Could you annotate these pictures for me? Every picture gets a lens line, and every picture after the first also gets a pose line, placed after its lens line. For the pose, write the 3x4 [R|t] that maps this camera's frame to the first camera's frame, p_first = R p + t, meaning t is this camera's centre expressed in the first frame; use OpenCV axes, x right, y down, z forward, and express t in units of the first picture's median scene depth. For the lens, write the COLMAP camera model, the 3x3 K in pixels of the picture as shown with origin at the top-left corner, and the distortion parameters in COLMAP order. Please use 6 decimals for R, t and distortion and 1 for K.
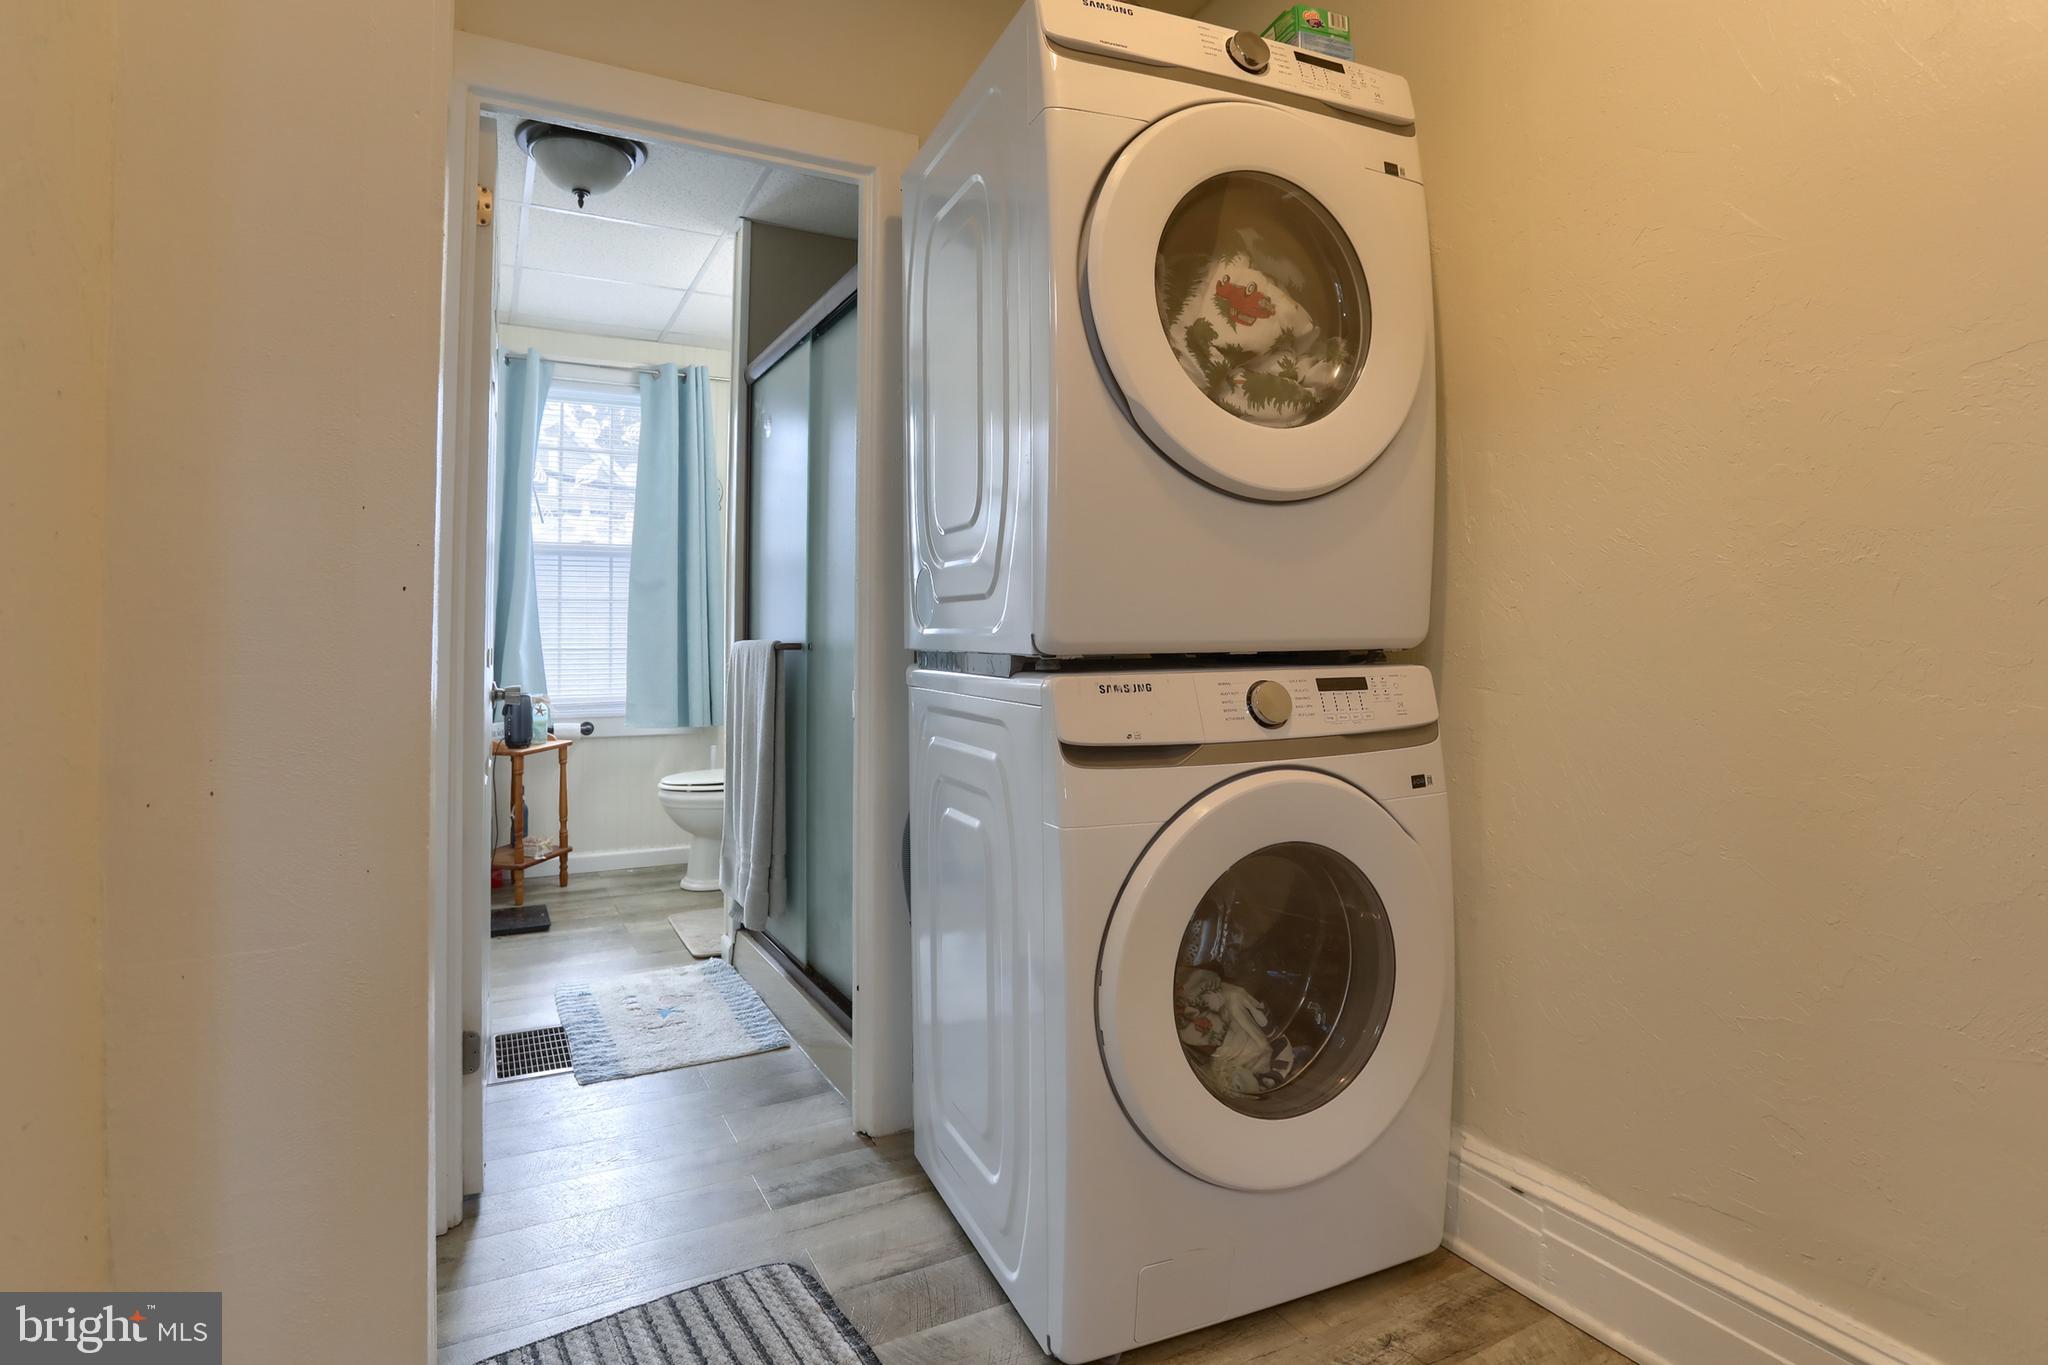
lens RADIAL K [[1082.1, 0, 1006.6], [0, 1082.1, 602.2], [0, 0, 1]] dist [-0.045270, 0.010394]
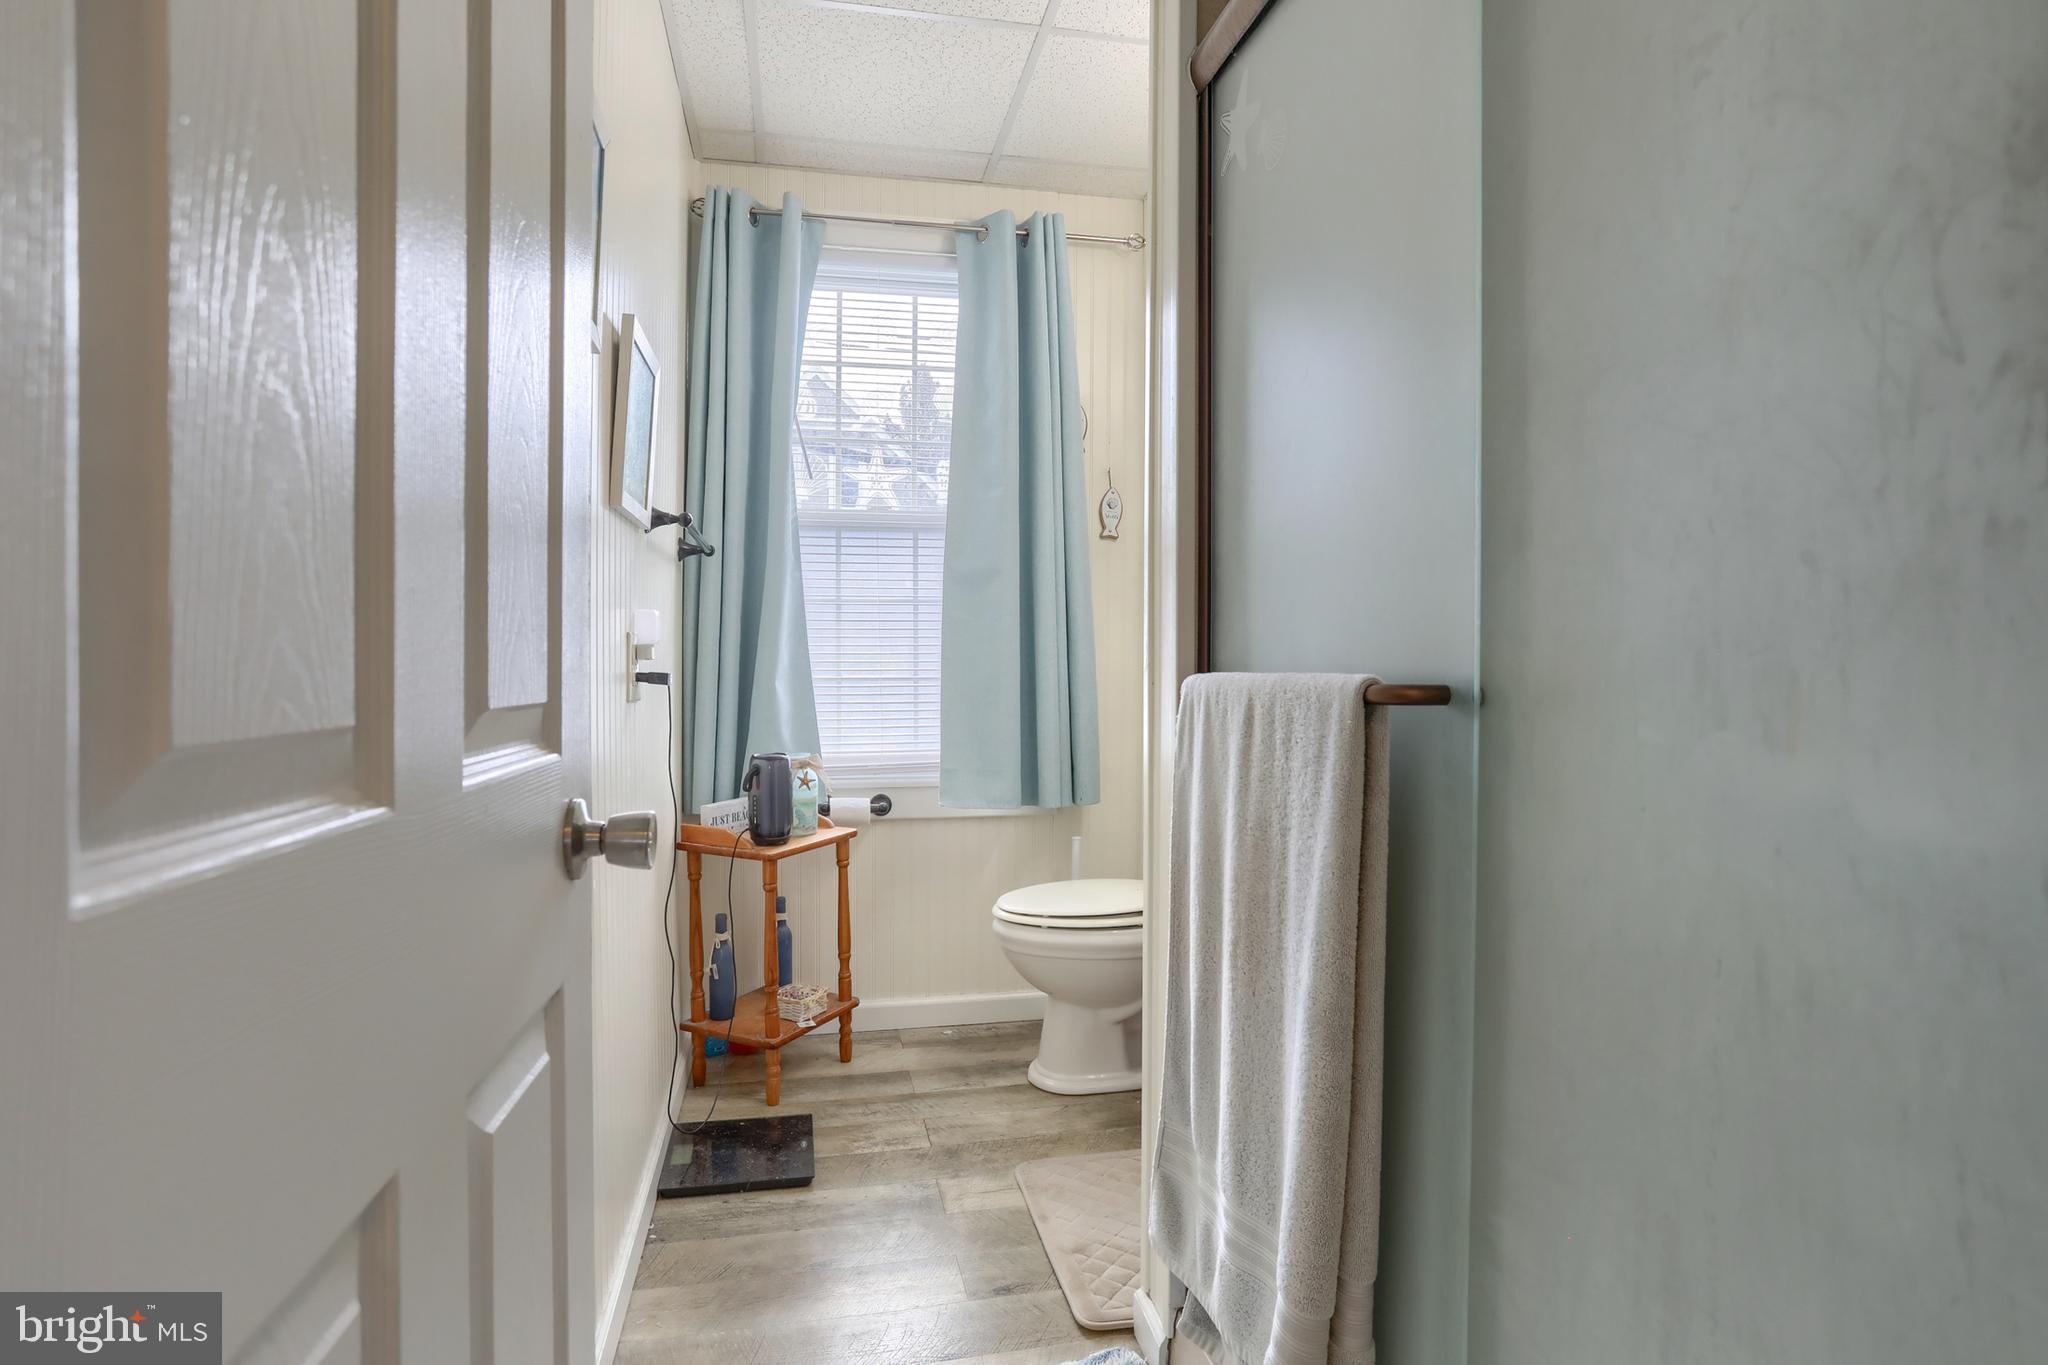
lens RADIAL K [[1114.3, 0, 1015.1], [0, 1114.3, 664.9], [0, 0, 1]] dist [-0.038222, 0.000805]
pose [[0.963742, 0.003951, -0.266805, -0.147272], [0.006383, 0.999263, 0.037855, 0.011562], [0.266758, -0.038185, 0.963007, 0.413074]]
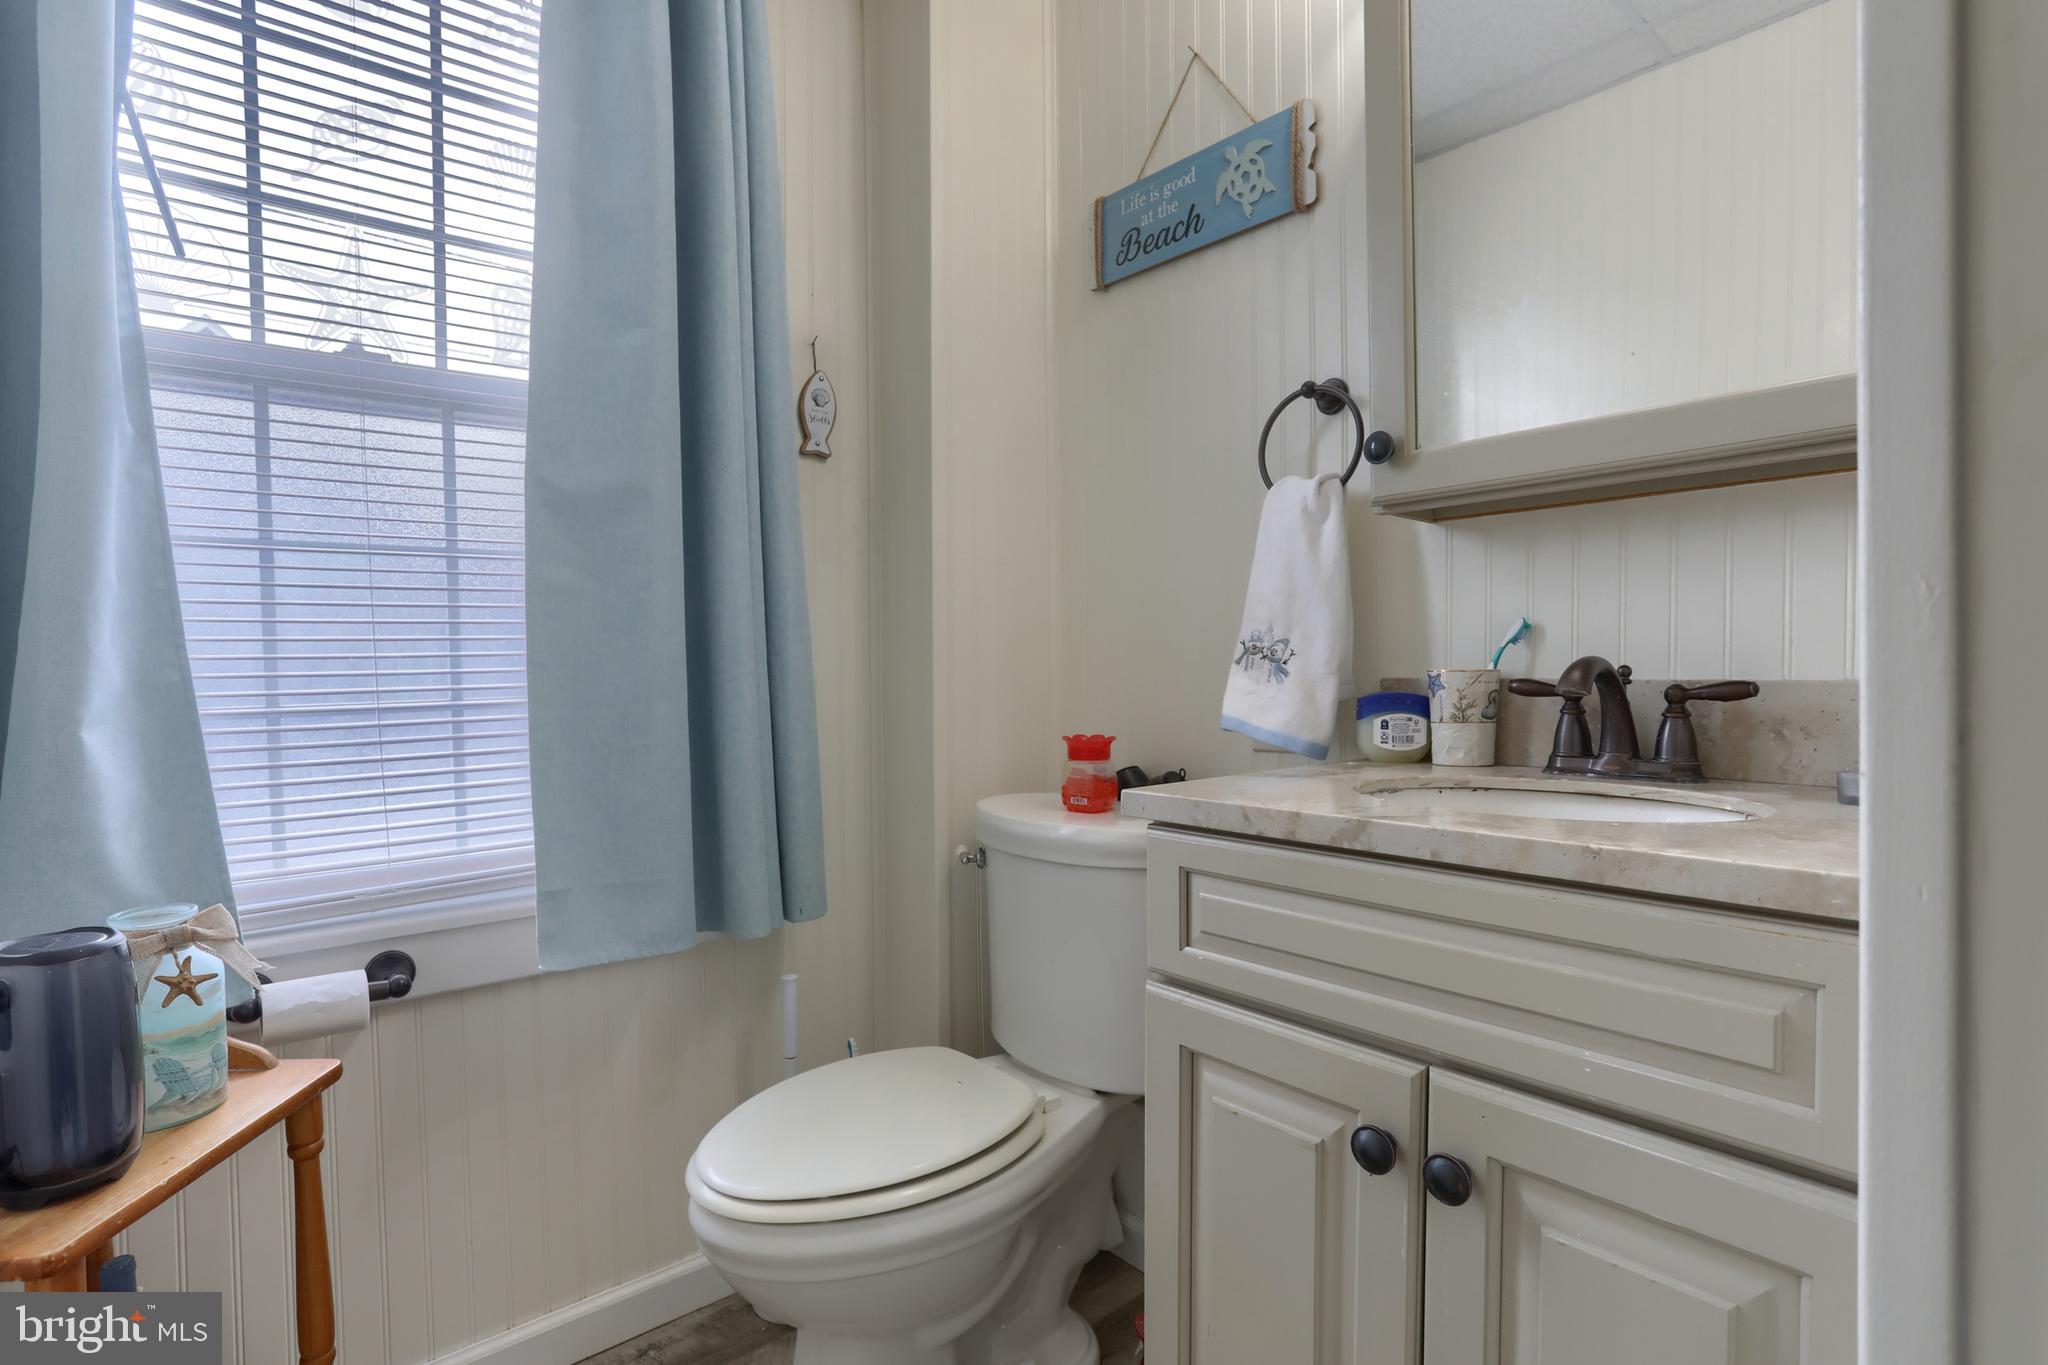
lens RADIAL K [[1020.2, 0, 1025.7], [0, 1020.2, 693.7], [0, 0, 1]] dist [-0.042944, 0.013036]
pose [[0.974053, -0.021509, 0.225297, -0.291890], [0.007410, 0.997971, 0.063239, 0.023814], [-0.226200, -0.059929, 0.972235, 0.724138]]
